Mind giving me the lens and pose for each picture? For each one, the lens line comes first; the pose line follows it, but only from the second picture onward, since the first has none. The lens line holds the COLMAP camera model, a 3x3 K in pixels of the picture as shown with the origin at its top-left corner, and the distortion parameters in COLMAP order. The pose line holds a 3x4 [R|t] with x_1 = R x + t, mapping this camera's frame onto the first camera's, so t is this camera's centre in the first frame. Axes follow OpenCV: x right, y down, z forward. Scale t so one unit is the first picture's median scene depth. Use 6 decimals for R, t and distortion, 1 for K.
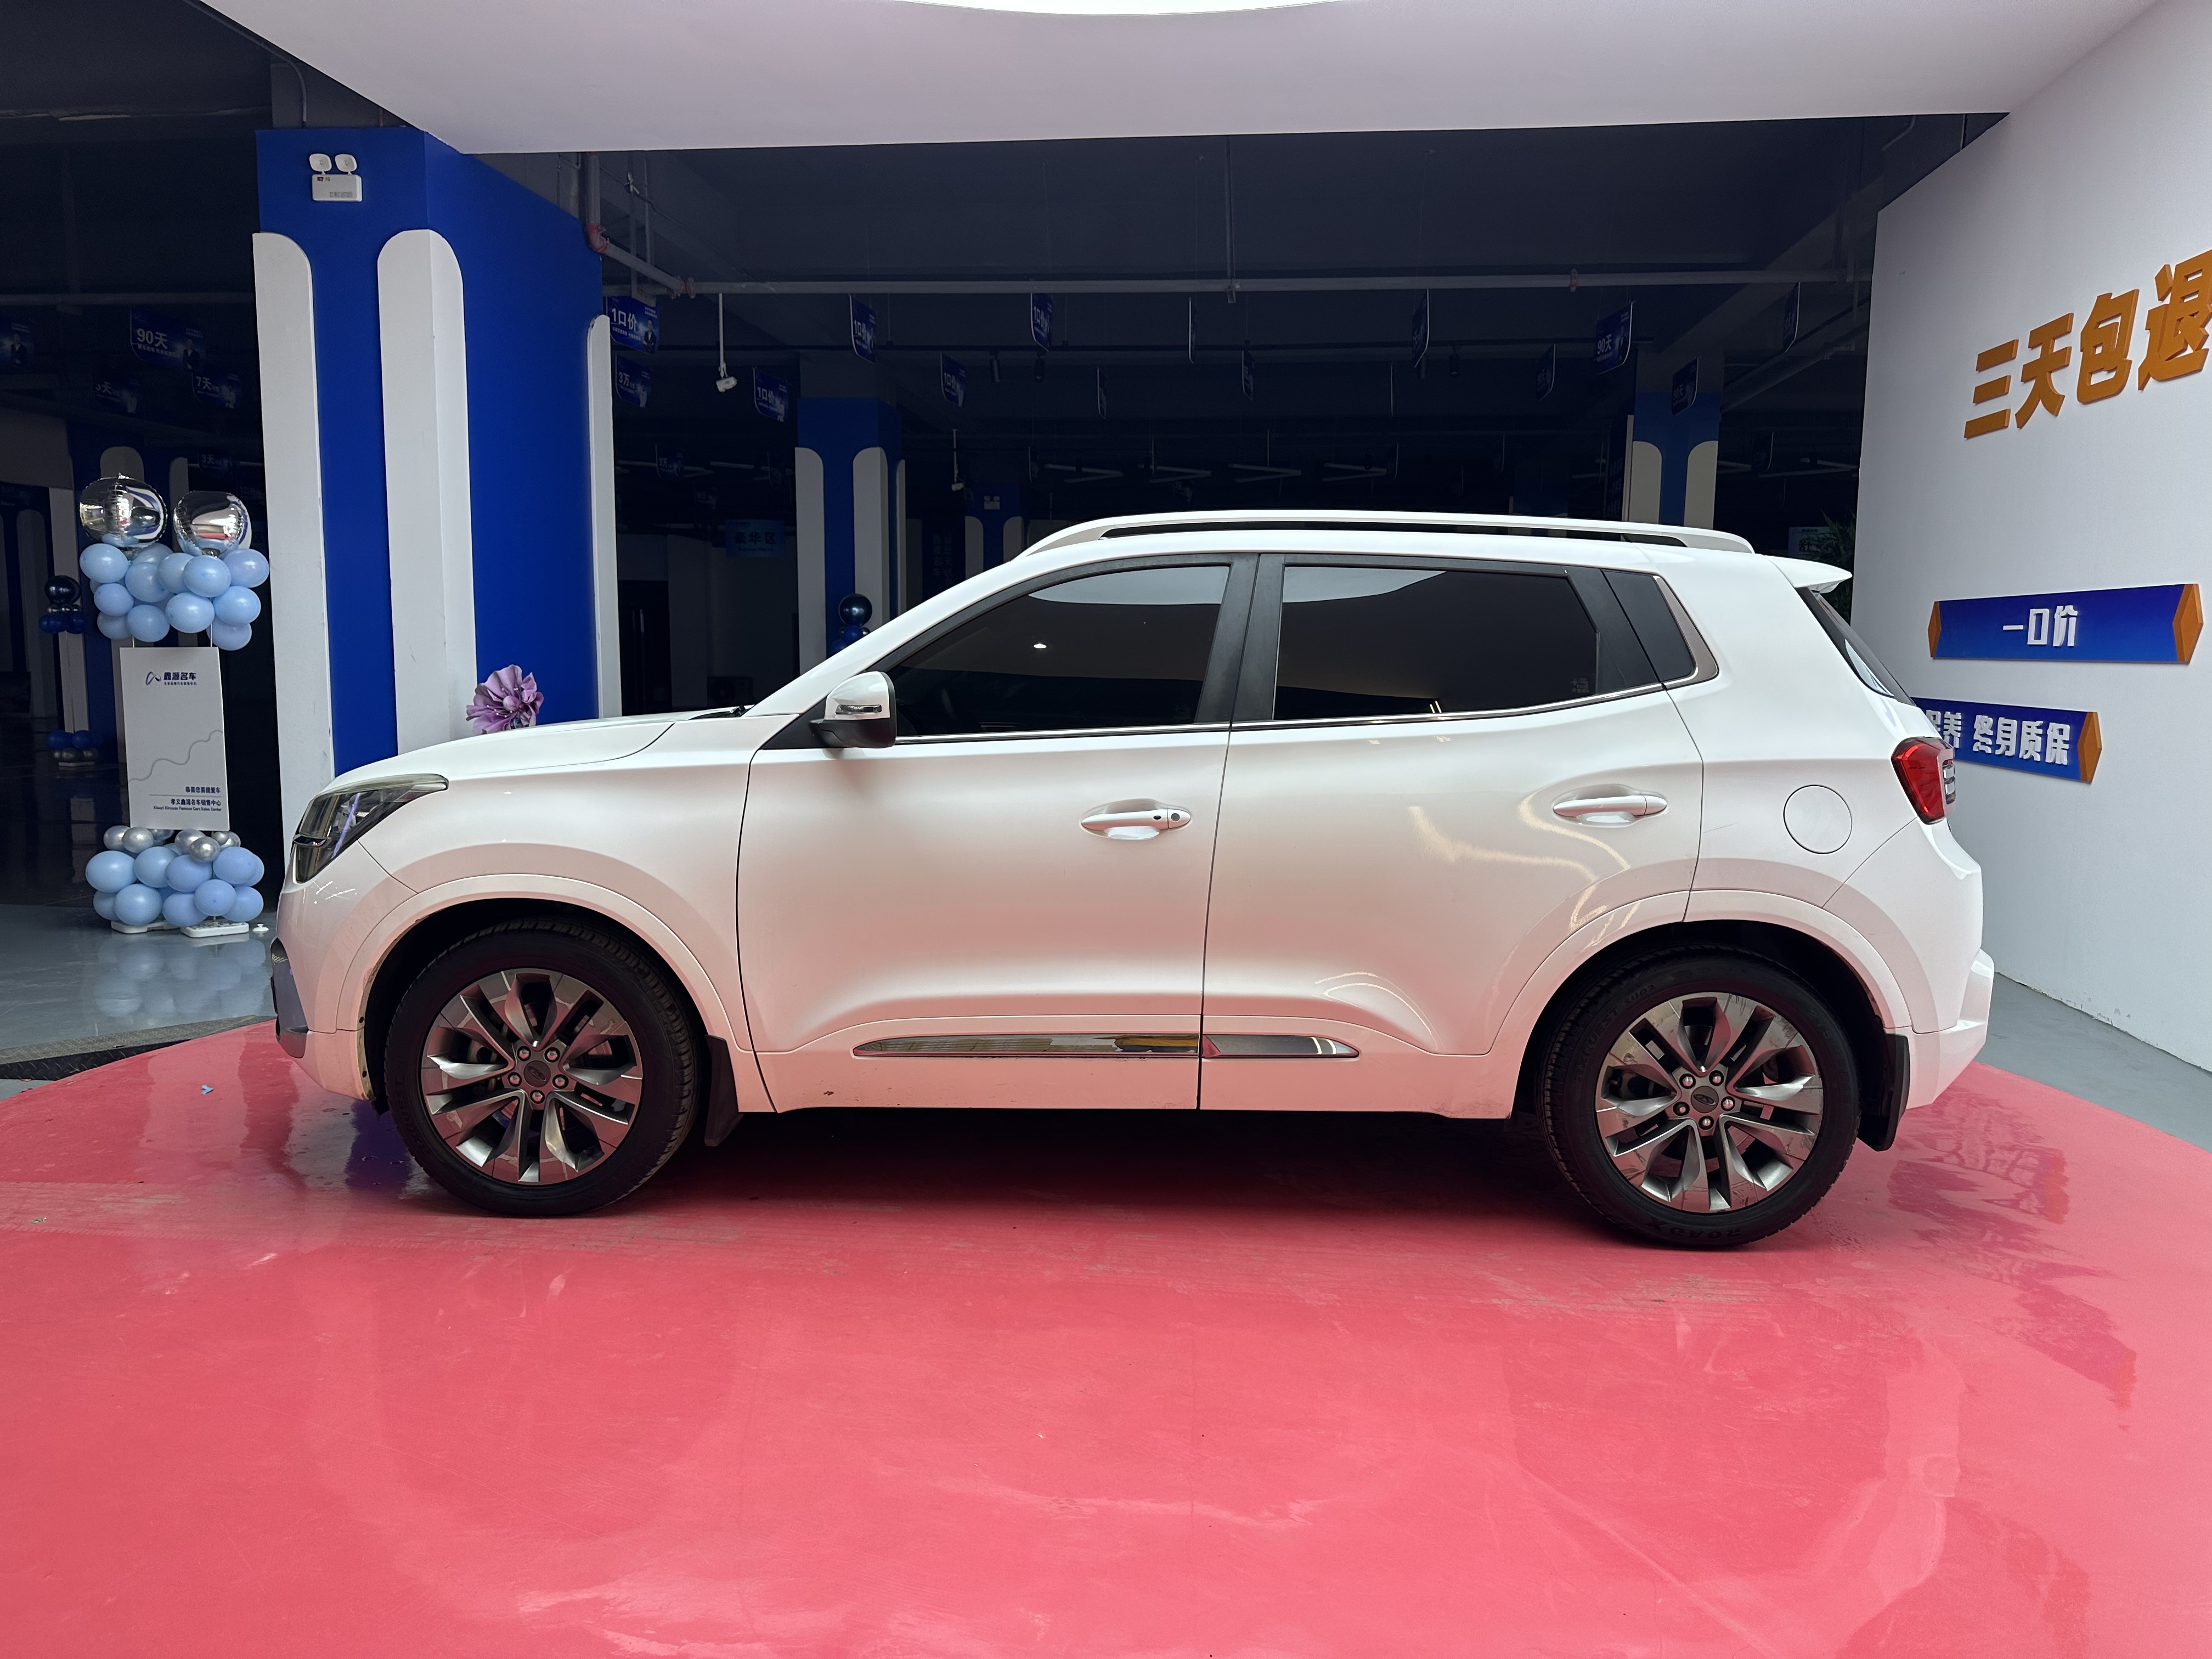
lens RADIAL K [[1578.6, 0, 1097.8], [0, 1578.6, 834.2], [0, 0, 1]] dist [0.037539, -0.049186]
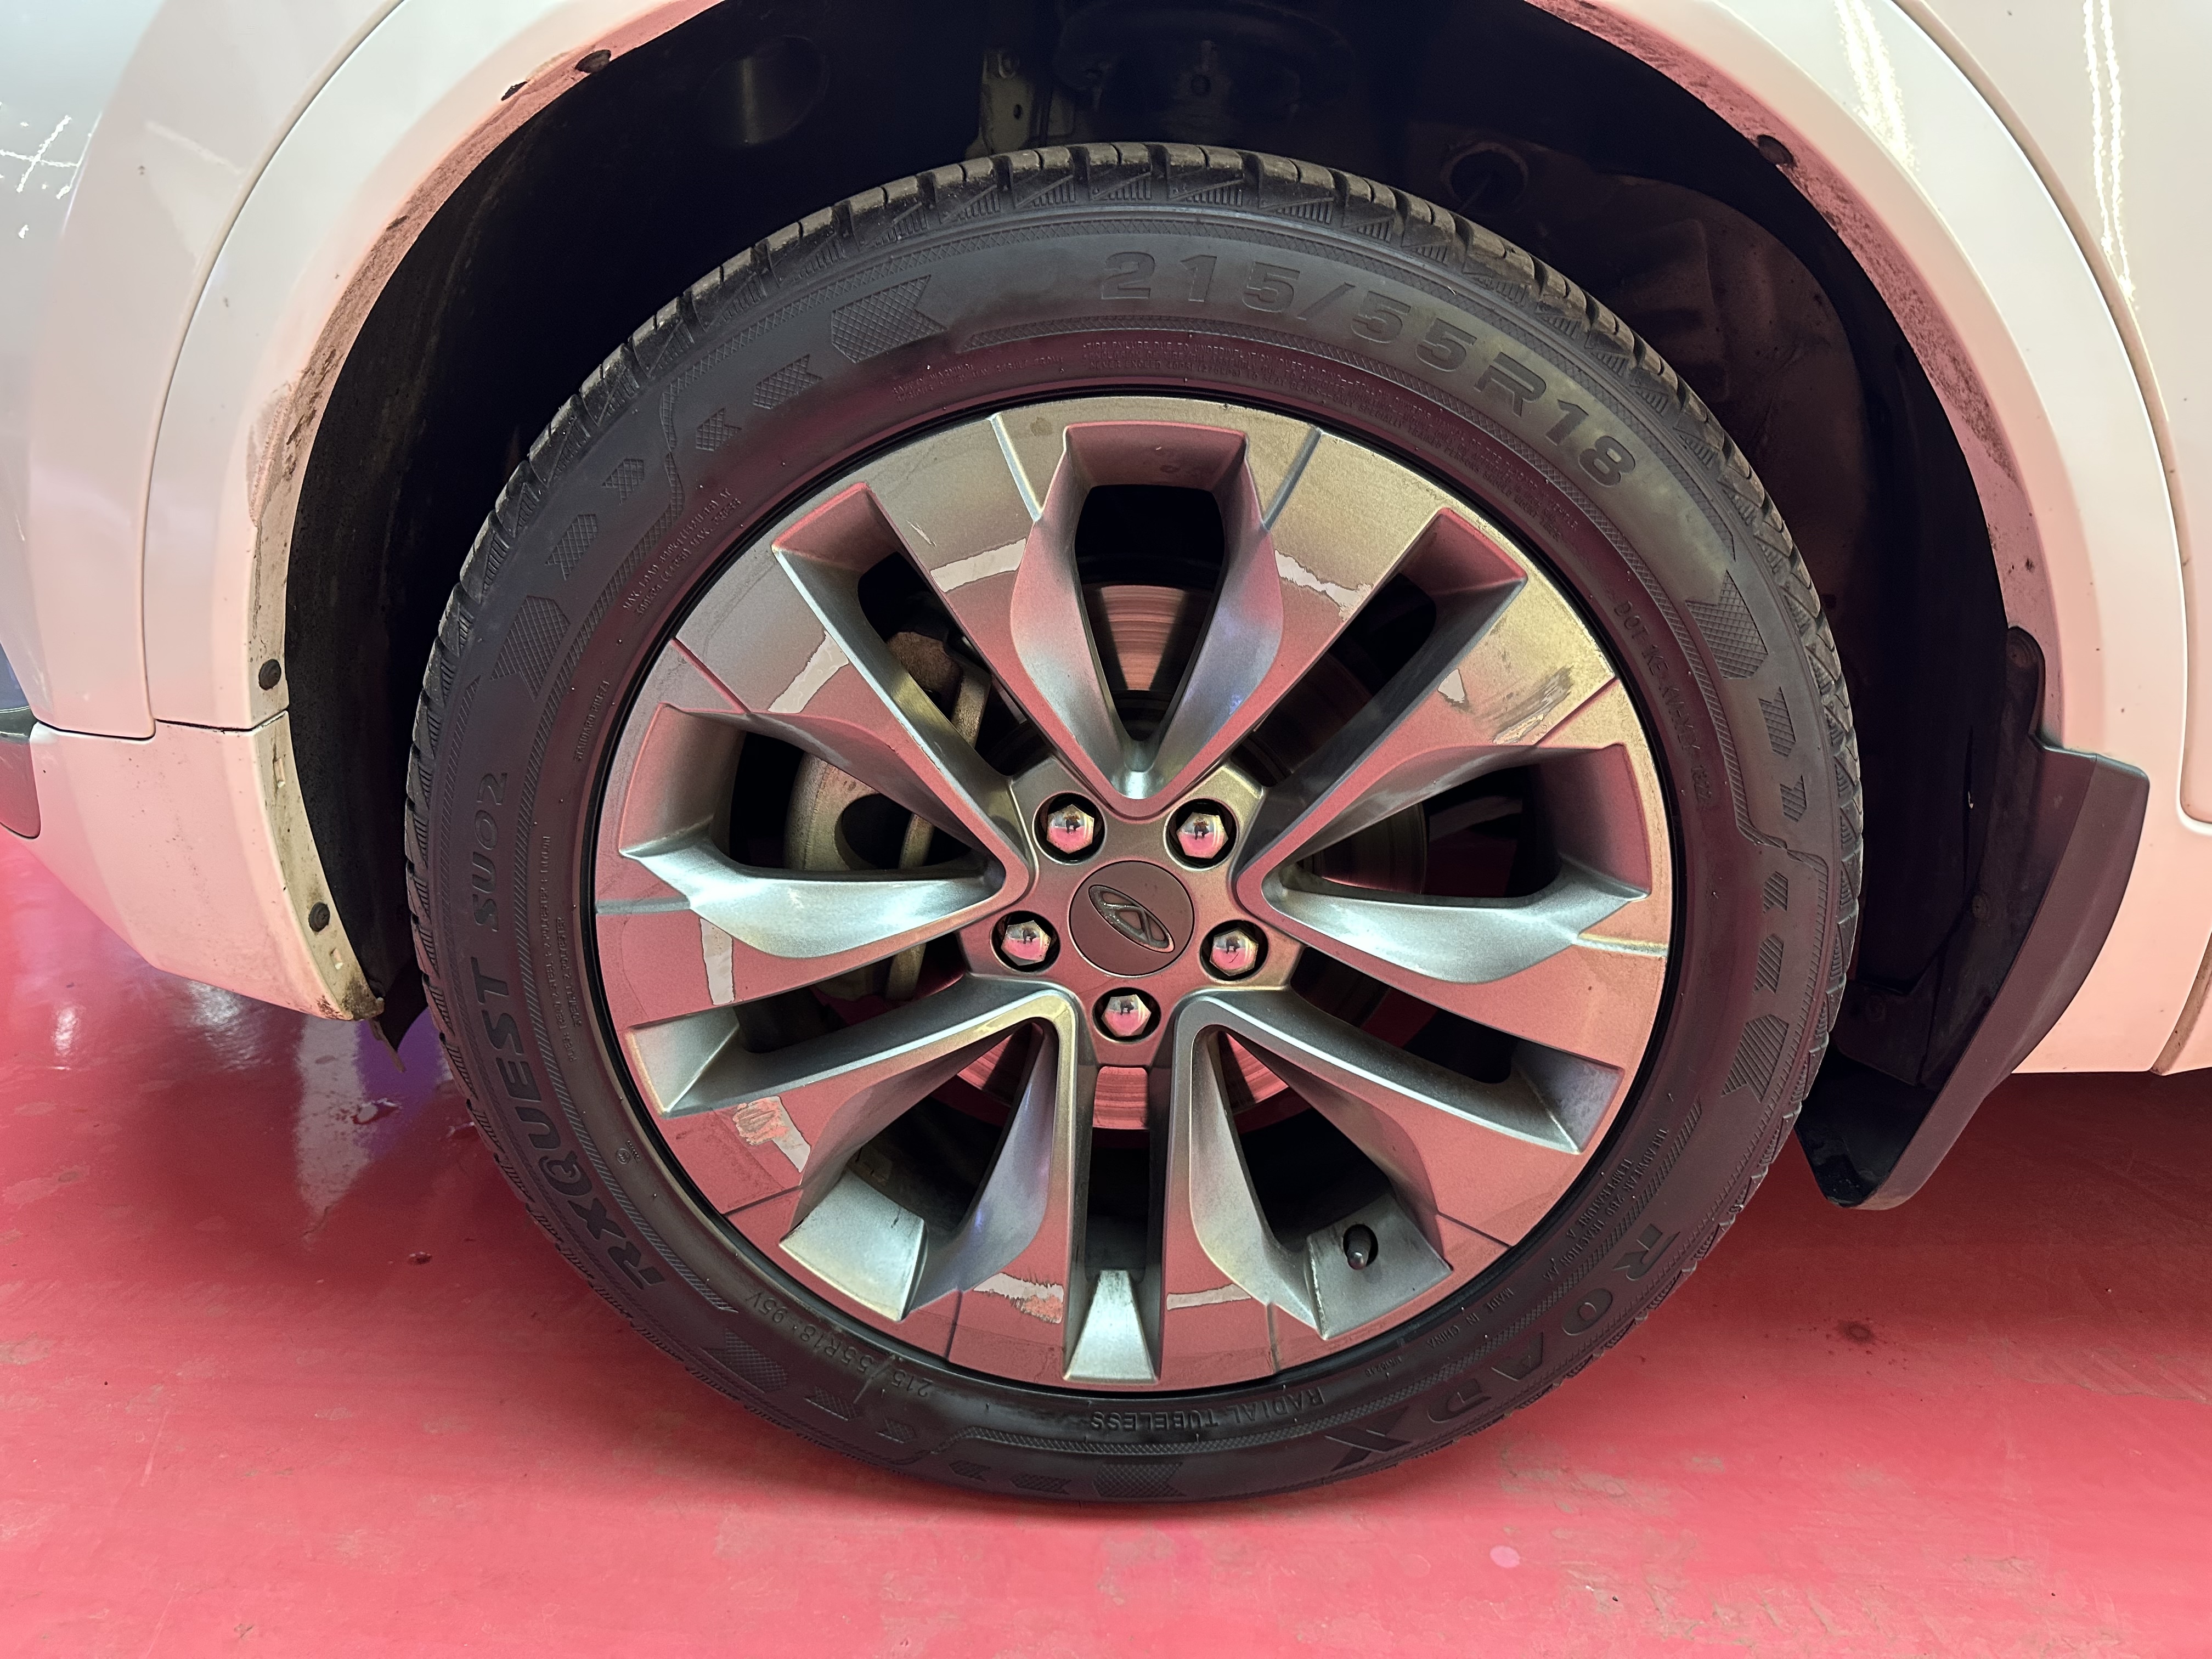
lens RADIAL K [[1578.6, 0, 1111.4], [0, 1578.6, 820.0], [0, 0, 1]] dist [0.037539, -0.049186]
pose [[0.999345, -0.014656, 0.033079, -0.363995], [0.007322, 0.977289, 0.211783, 0.092740], [-0.035432, -0.211402, 0.976757, 0.794612]]
